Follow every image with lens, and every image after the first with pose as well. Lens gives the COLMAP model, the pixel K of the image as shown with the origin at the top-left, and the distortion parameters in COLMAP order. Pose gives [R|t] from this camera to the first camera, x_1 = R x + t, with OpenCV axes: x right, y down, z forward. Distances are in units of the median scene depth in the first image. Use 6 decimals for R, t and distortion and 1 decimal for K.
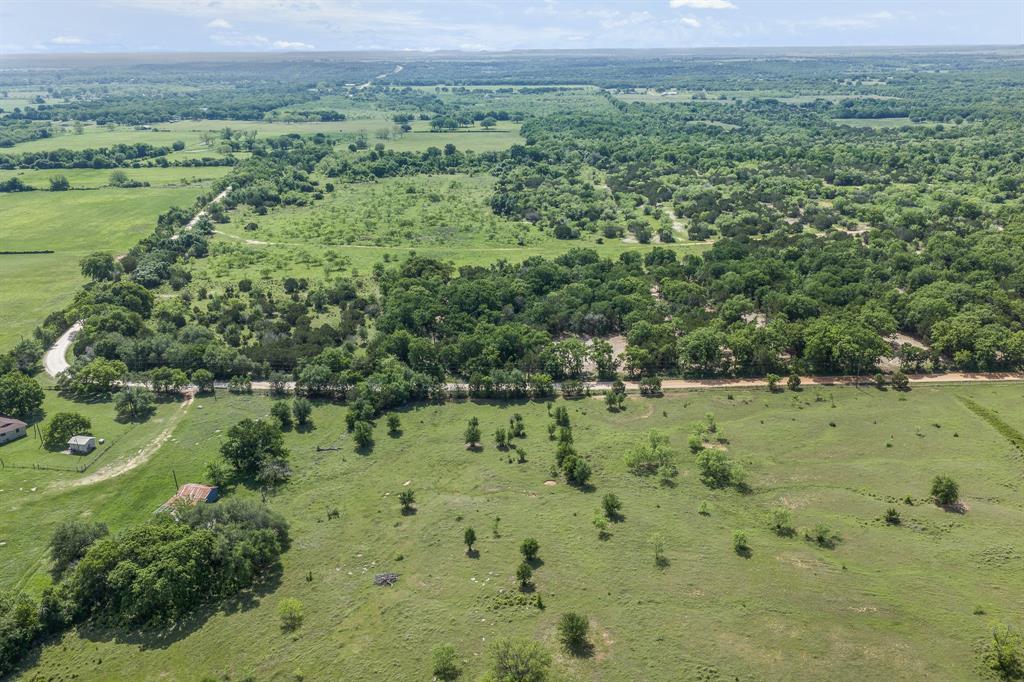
lens RADIAL K [[839.0, 0, 511.2], [0, 839.0, 343.8], [0, 0, 1]] dist [0.013785, -0.022503]
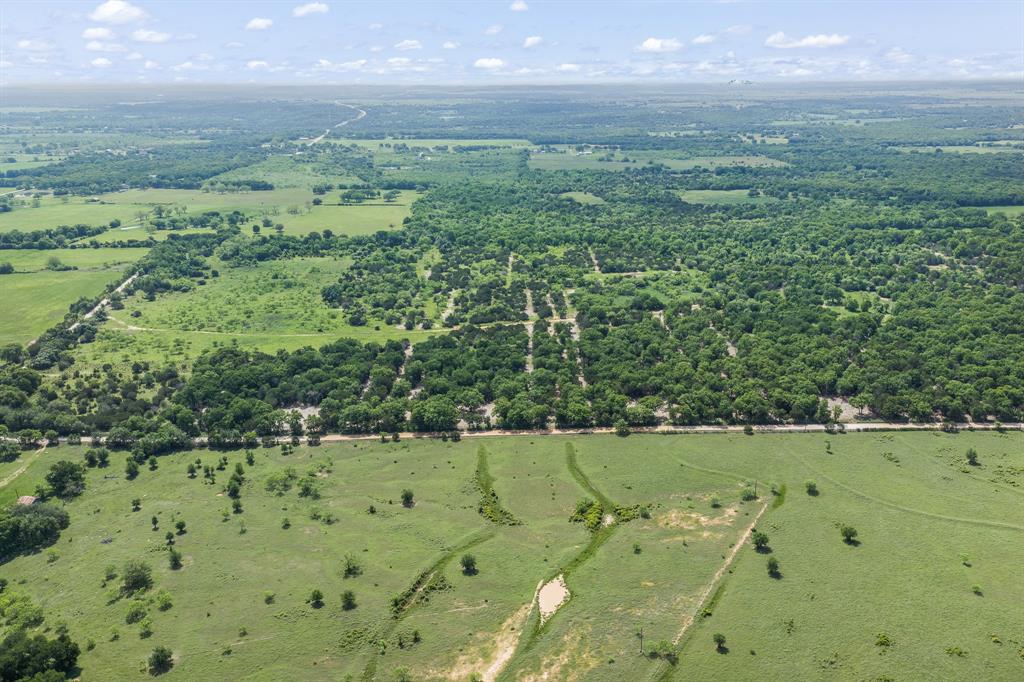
lens RADIAL K [[839.0, 0, 510.8], [0, 839.0, 346.2], [0, 0, 1]] dist [0.013785, -0.022503]
pose [[0.999895, -0.002331, 0.014314, 0.179256], [0.002732, 0.999603, -0.028059, -0.029754], [-0.014243, 0.028095, 0.999504, -0.239701]]
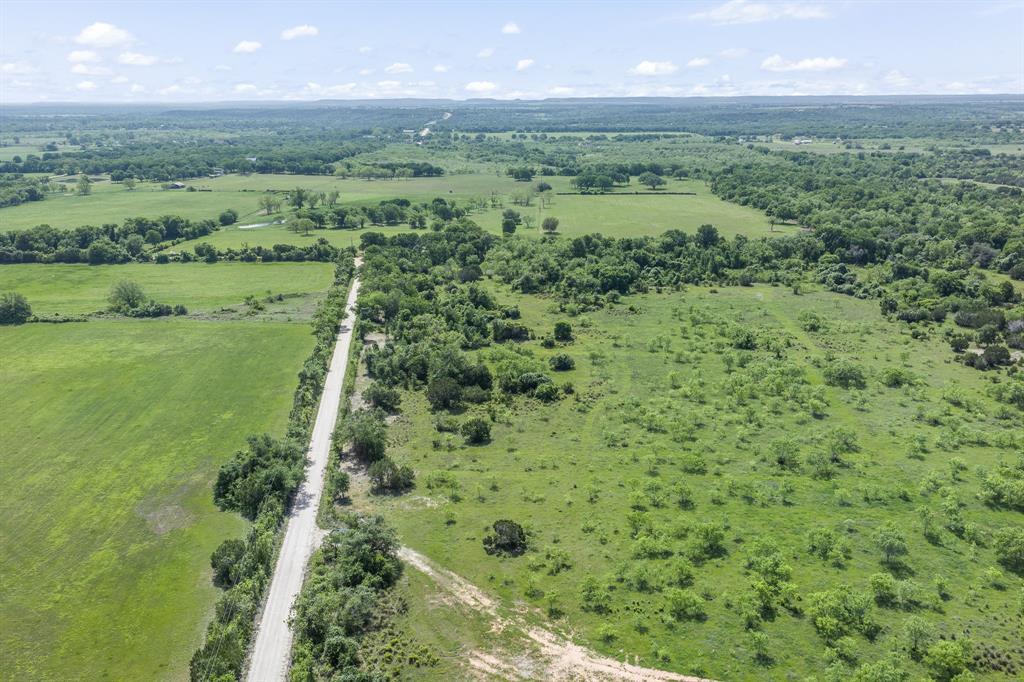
lens RADIAL K [[839.0, 0, 514.5], [0, 839.0, 338.4], [0, 0, 1]] dist [0.013785, -0.022503]
pose [[0.999789, 0.007910, -0.018965, -0.191427], [-0.009034, 0.998160, -0.059963, -0.124893], [0.018456, 0.060121, 0.998020, 0.429139]]
